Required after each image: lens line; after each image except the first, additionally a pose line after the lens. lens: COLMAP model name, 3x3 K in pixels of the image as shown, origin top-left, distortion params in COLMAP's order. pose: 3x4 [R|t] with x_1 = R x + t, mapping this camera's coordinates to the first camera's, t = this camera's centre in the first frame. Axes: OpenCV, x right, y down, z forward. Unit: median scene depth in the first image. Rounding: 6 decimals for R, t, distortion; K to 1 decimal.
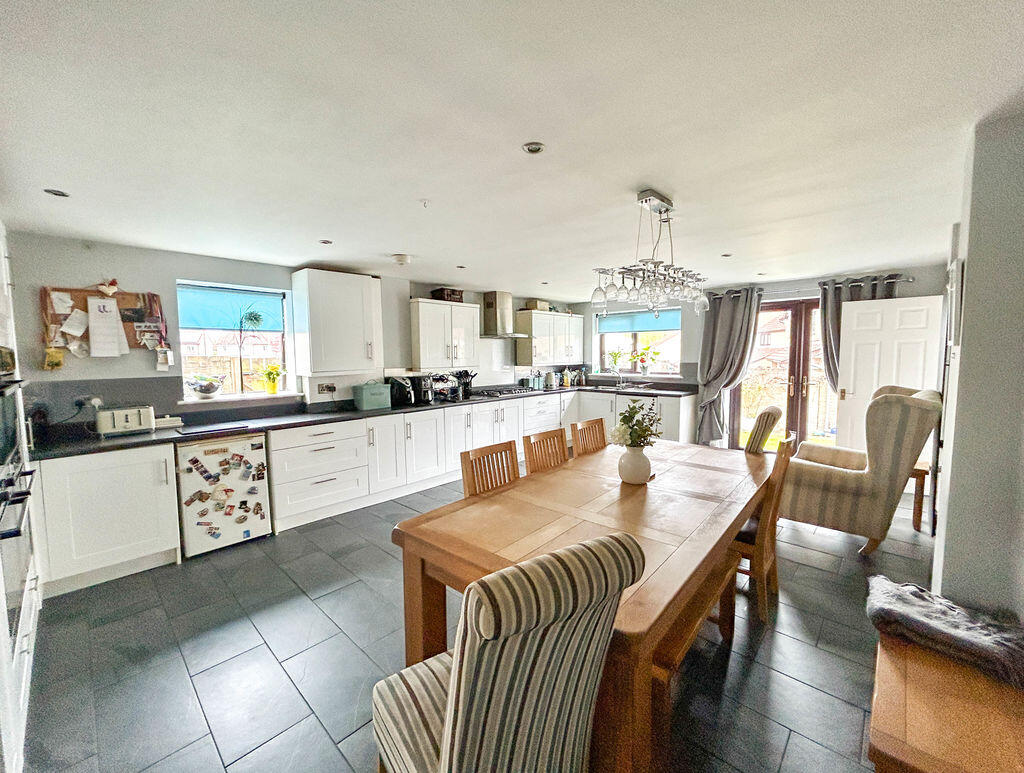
lens RADIAL K [[414.8, 0, 512.5], [0, 414.8, 384.5], [0, 0, 1]] dist [0.000420, -0.000037]
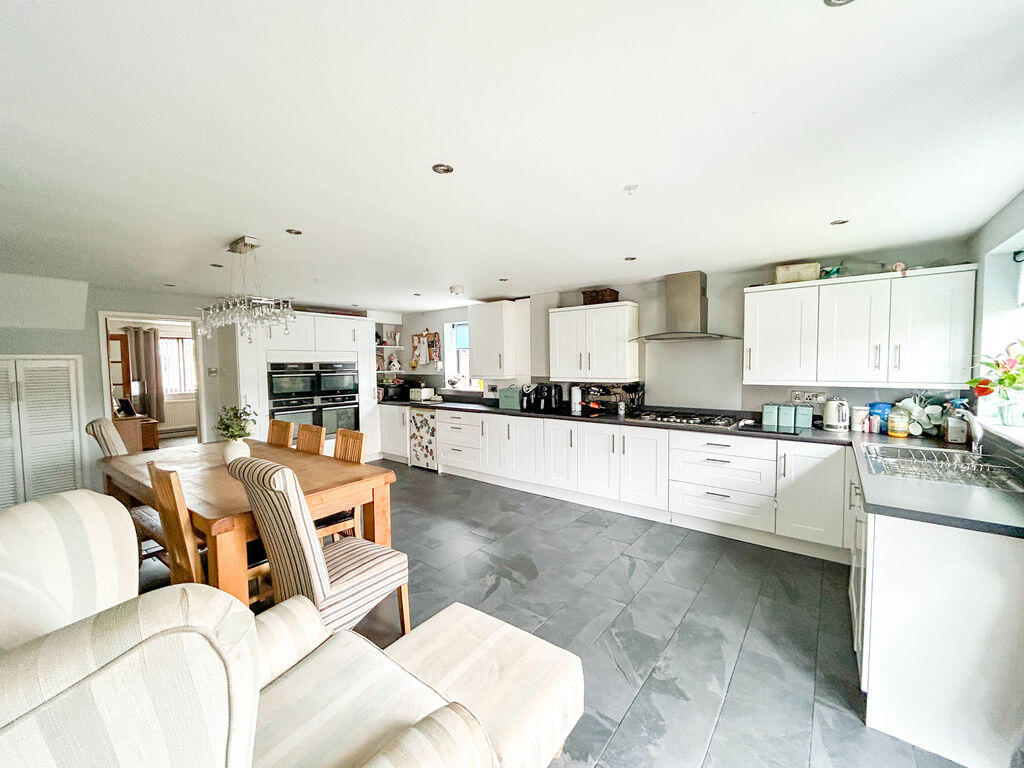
lens RADIAL K [[412.5, 0, 514.0], [0, 412.5, 381.7], [0, 0, 1]] dist [-0.000939, 0.000488]
pose [[0.091071, 0.056131, -0.994261, 1.009847], [-0.064920, 0.996621, 0.050318, -0.095818], [0.993726, 0.059964, 0.094408, 1.055145]]
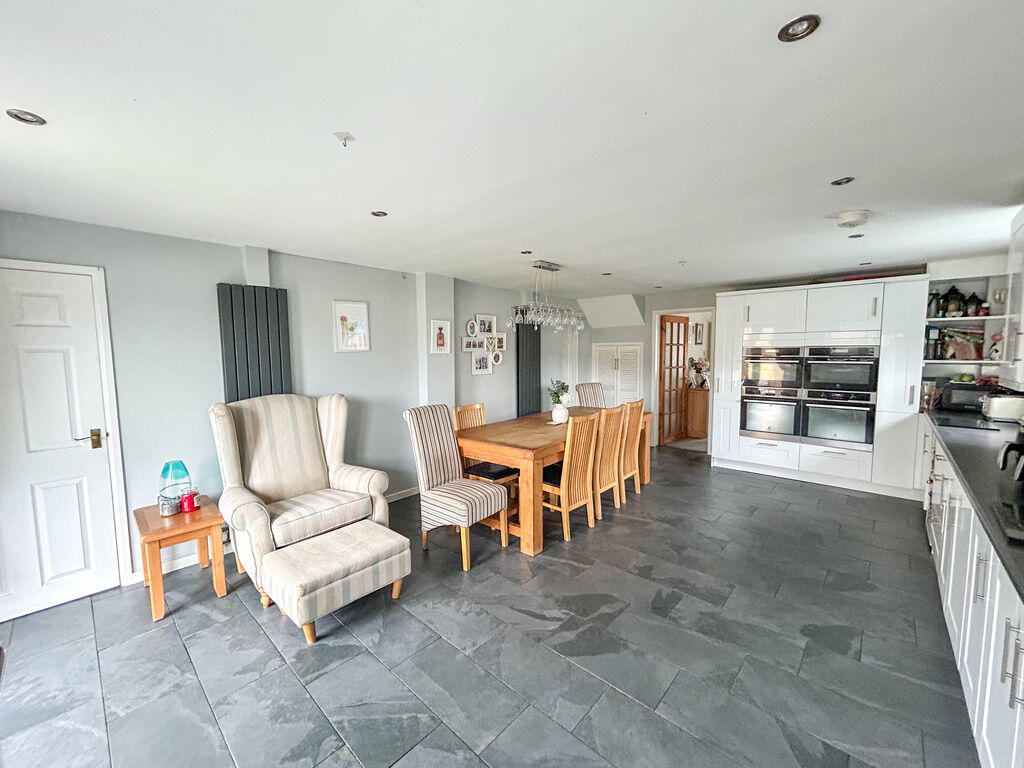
lens RADIAL K [[412.5, 0, 514.6], [0, 412.5, 386.2], [0, 0, 1]] dist [-0.000939, 0.000488]
pose [[-0.999740, 0.020051, -0.010886, 0.304683], [0.018044, 0.986861, 0.160561, -0.140223], [0.013962, 0.160323, -0.986966, 1.700615]]
